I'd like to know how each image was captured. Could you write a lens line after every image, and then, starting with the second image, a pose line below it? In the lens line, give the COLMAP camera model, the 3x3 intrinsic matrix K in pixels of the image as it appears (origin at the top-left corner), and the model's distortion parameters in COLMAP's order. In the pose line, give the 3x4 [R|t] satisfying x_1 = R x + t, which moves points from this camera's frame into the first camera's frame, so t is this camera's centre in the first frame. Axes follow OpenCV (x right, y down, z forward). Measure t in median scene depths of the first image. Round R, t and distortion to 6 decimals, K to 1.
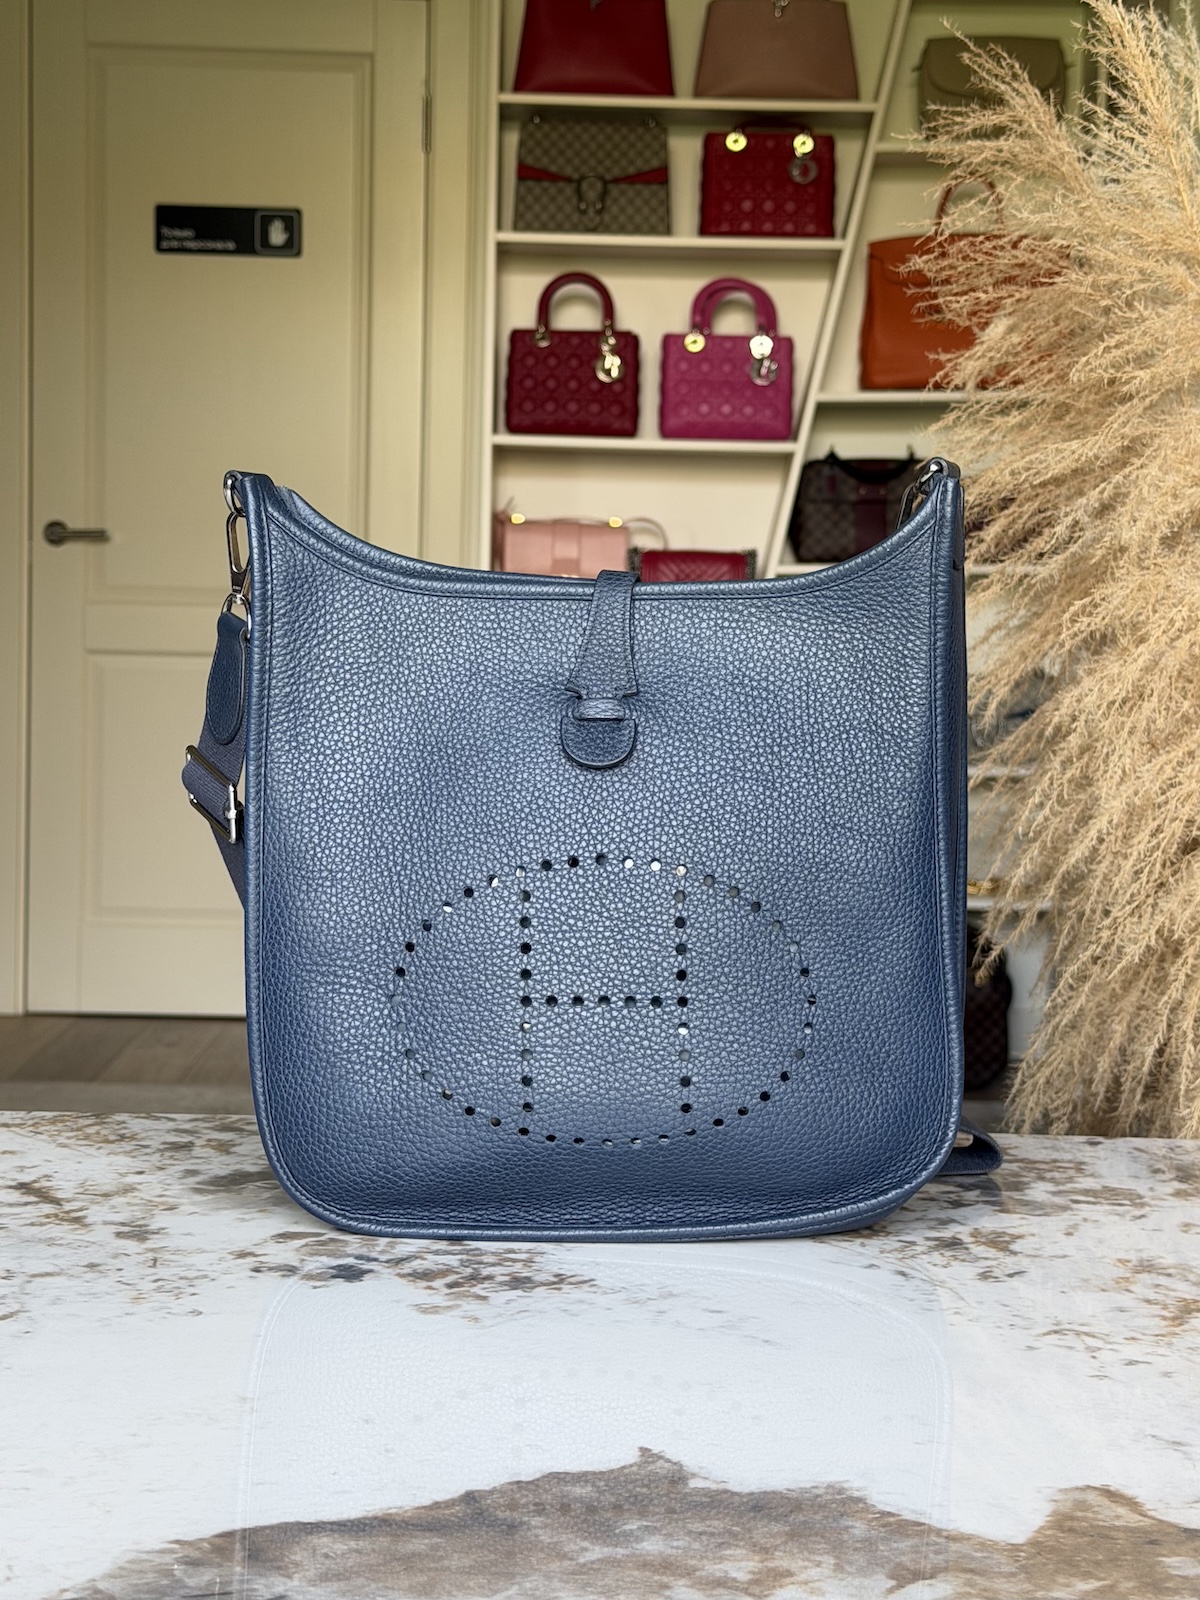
lens RADIAL K [[2479.7, 0, 640.8], [0, 2479.7, 750.5], [0, 0, 1]] dist [0.139709, -0.194326]
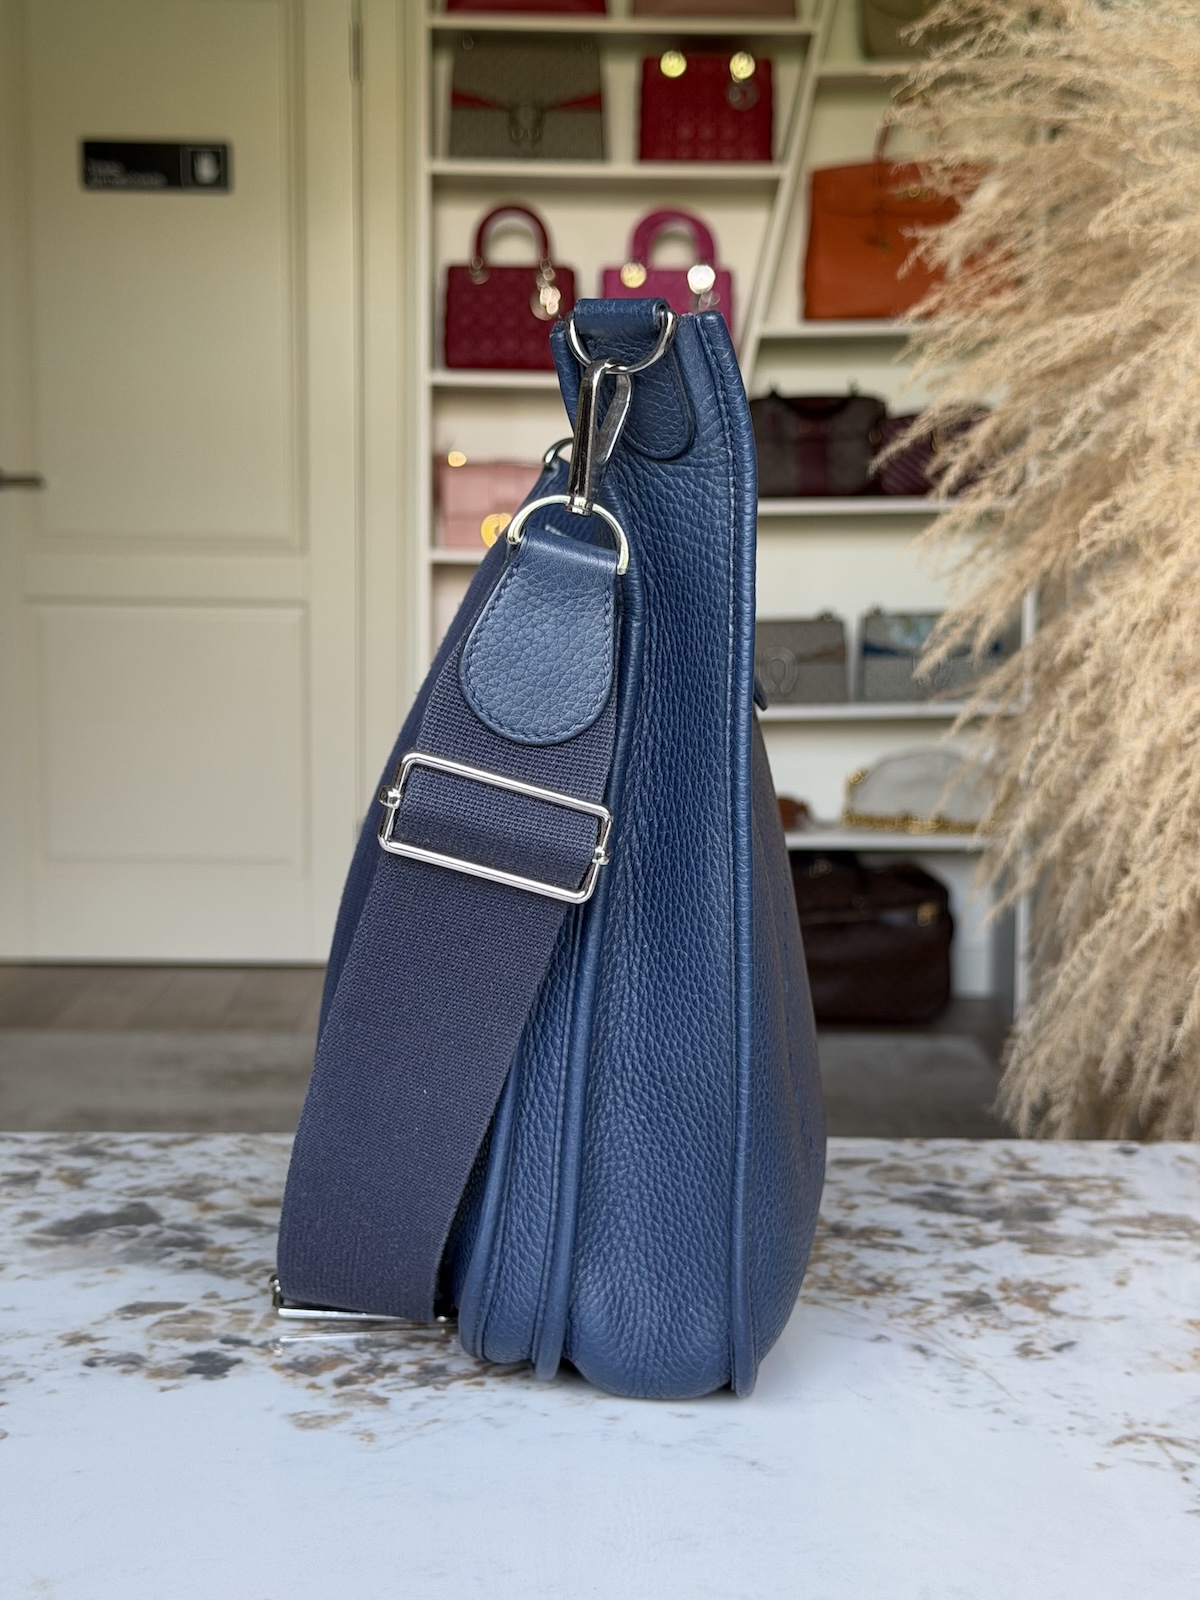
lens RADIAL K [[2403.0, 0, 622.7], [0, 2403.0, 850.4], [0, 0, 1]] dist [0.147457, -0.178624]
pose [[0.999801, -0.013503, 0.014707, 0.001467], [0.012520, 0.997808, 0.064983, 0.001634], [-0.015552, -0.064786, 0.997778, 0.169422]]
